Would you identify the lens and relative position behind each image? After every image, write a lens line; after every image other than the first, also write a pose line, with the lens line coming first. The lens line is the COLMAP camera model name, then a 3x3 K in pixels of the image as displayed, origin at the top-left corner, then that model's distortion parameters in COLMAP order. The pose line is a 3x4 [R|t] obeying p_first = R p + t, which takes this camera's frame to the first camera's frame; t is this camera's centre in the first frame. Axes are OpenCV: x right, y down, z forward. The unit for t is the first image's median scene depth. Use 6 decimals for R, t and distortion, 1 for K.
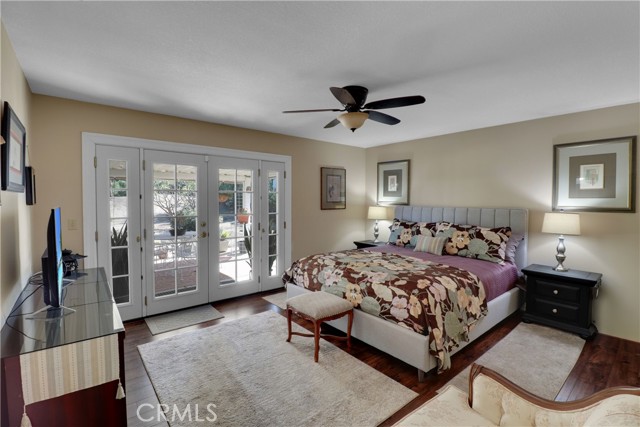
lens RADIAL K [[301.2, 0, 321.5], [0, 301.2, 212.8], [0, 0, 1]] dist [-0.011907, -0.005958]
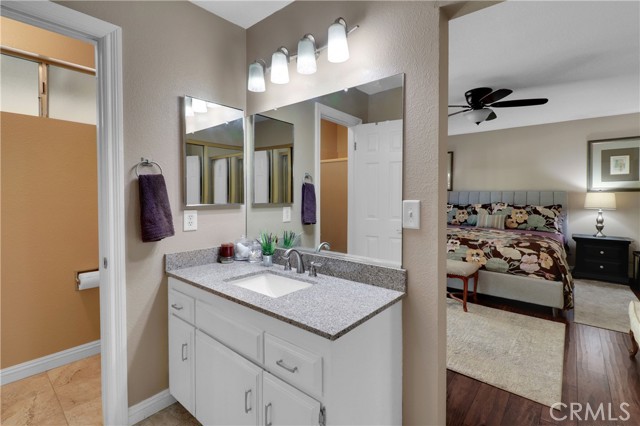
lens RADIAL K [[301.2, 0, 314.6], [0, 301.2, 203.9], [0, 0, 1]] dist [-0.011907, -0.005958]
pose [[0.986568, -0.007900, 0.163159, -0.644796], [0.010520, 0.999829, -0.015200, 0.057009], [-0.163011, 0.016713, 0.986483, -0.079271]]
